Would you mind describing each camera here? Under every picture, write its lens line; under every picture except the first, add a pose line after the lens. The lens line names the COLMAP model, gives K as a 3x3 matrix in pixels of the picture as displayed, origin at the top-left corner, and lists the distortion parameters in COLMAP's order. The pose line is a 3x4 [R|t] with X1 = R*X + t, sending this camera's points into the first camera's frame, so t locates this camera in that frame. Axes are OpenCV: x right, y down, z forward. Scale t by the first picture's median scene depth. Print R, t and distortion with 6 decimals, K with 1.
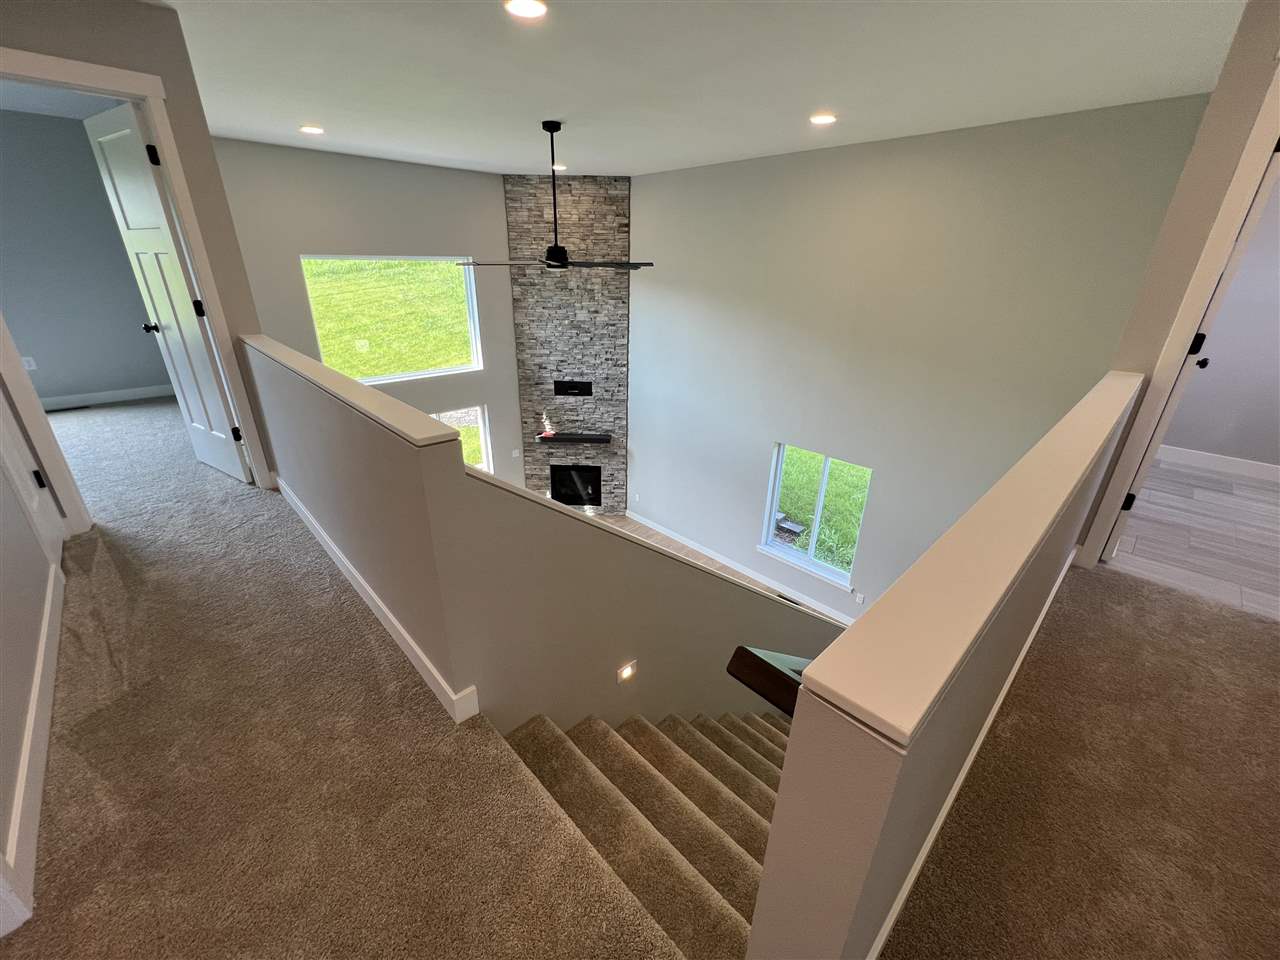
lens RADIAL K [[512.8, 0, 633.2], [0, 512.8, 477.3], [0, 0, 1]] dist [-0.002539, 0.000608]
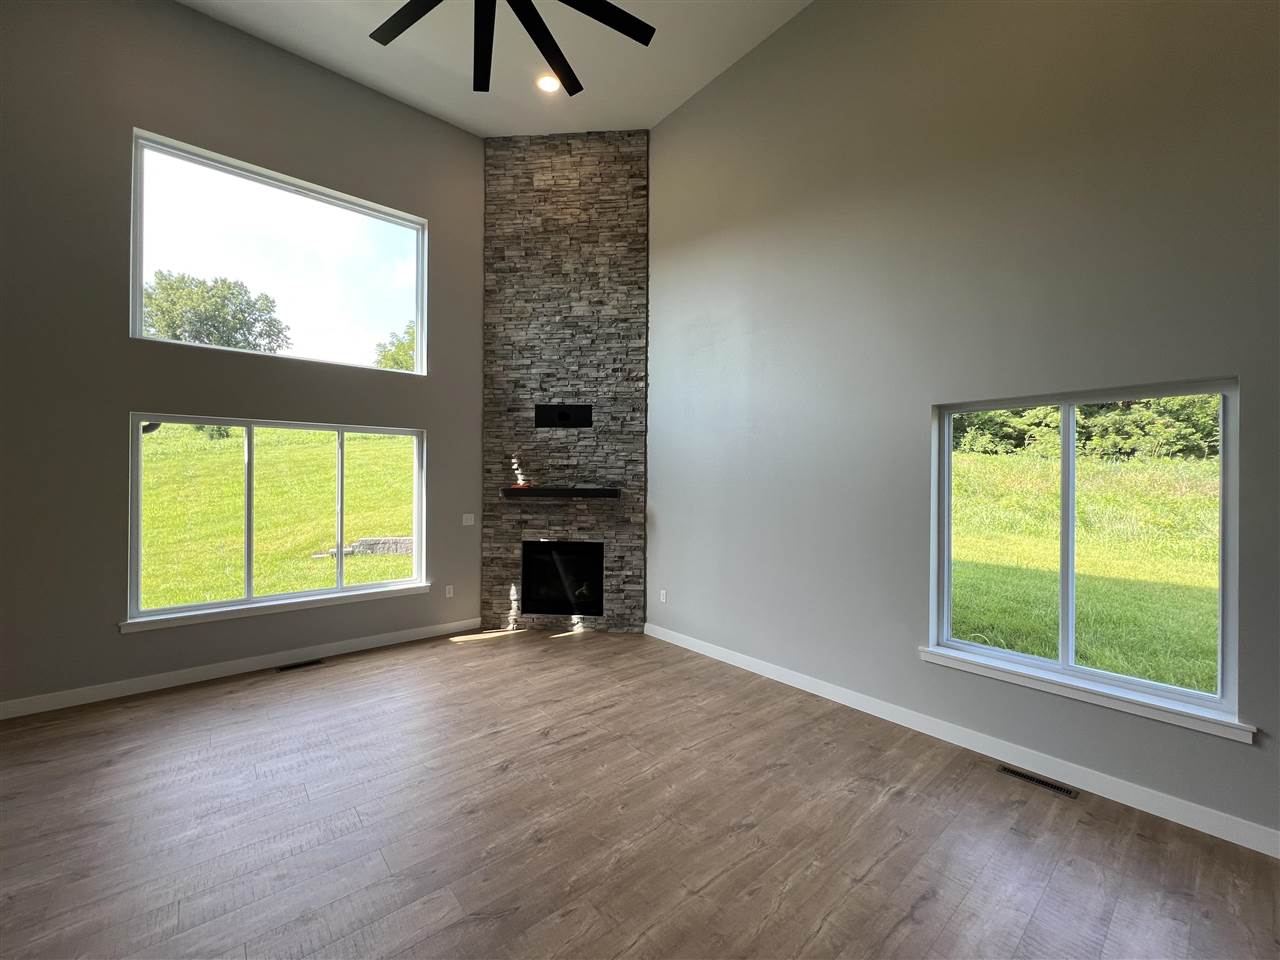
lens RADIAL K [[511.3, 0, 632.6], [0, 511.3, 477.8], [0, 0, 1]] dist [-0.002942, 0.001131]
pose [[0.997875, -0.007772, -0.064686, 0.012978], [-0.018043, 0.921058, -0.389007, 0.154865], [0.062603, 0.389348, 0.918961, 0.442005]]
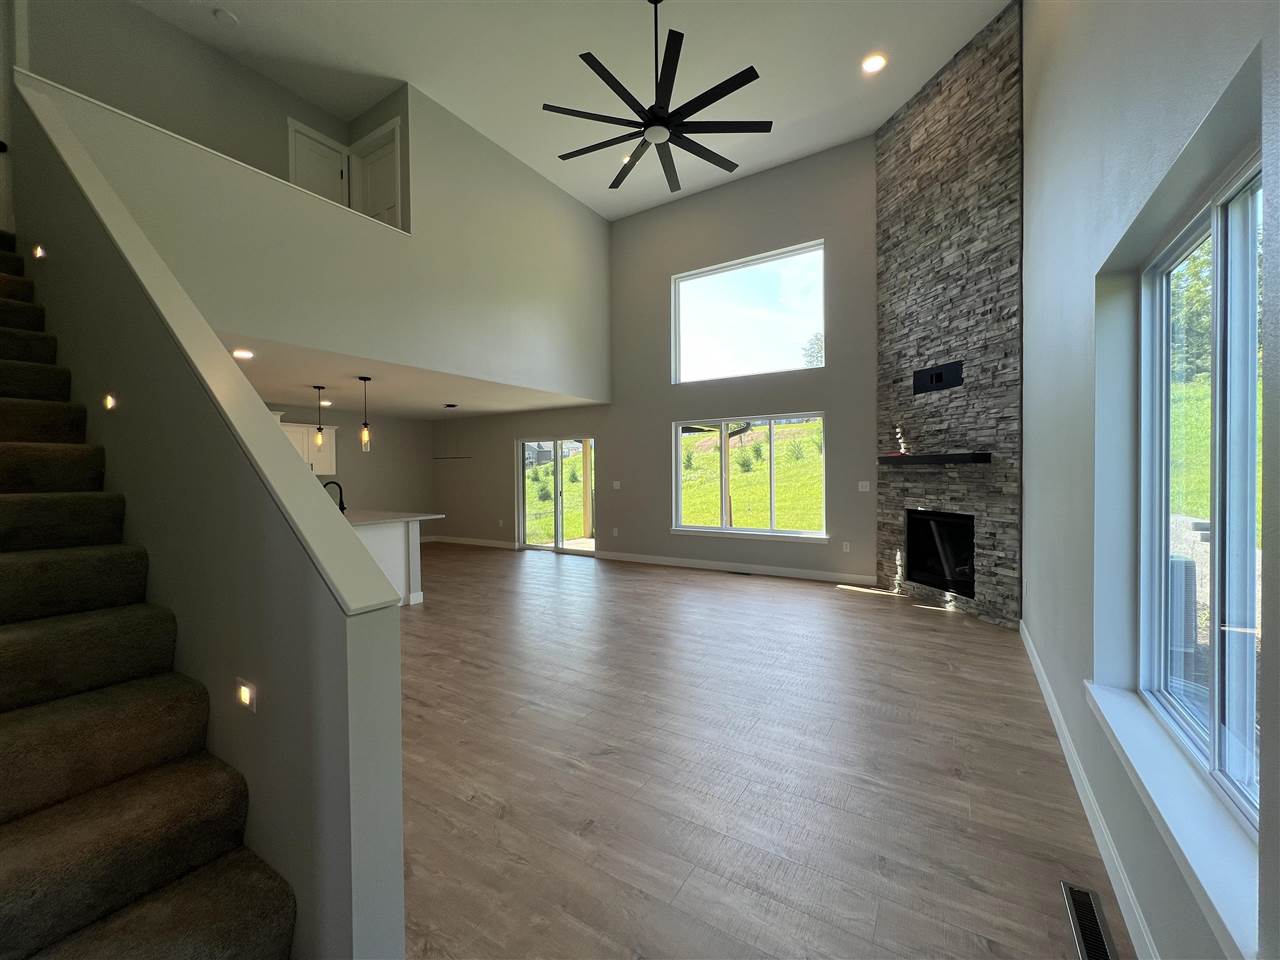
lens RADIAL K [[511.3, 0, 636.5], [0, 511.3, 477.3], [0, 0, 1]] dist [-0.002942, 0.001131]
pose [[0.243473, -0.004406, -0.969898, 0.396544], [-0.364051, 0.926460, -0.095597, 0.129468], [0.898993, 0.376368, 0.223964, 0.591829]]
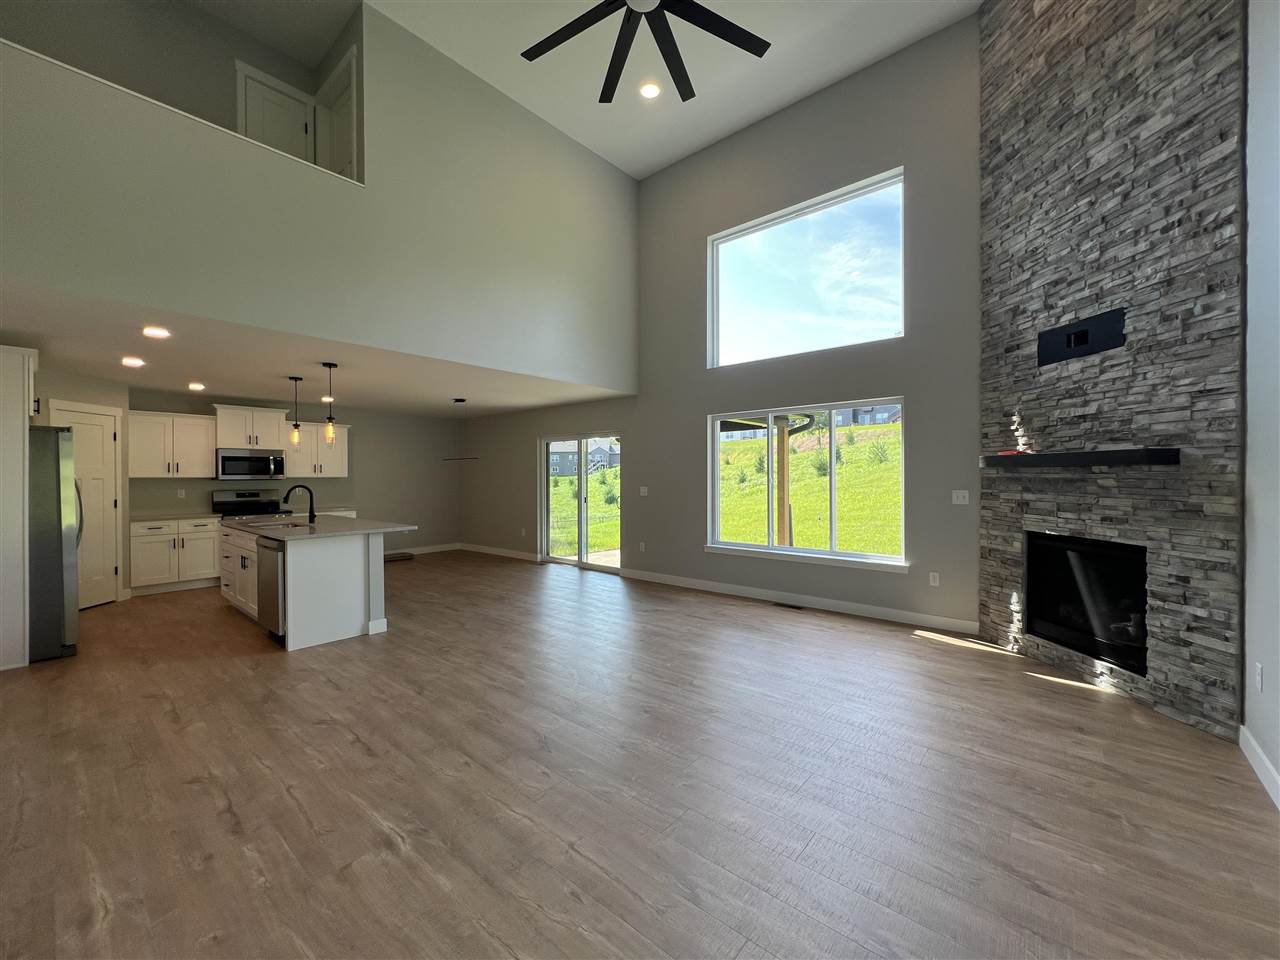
lens RADIAL K [[512.8, 0, 637.2], [0, 512.8, 477.6], [0, 0, 1]] dist [-0.002539, 0.000608]
pose [[0.102588, -0.009117, -0.994682, 0.261279], [-0.380062, 0.923732, -0.047665, 0.086980], [0.919254, 0.382931, 0.091299, 0.688154]]
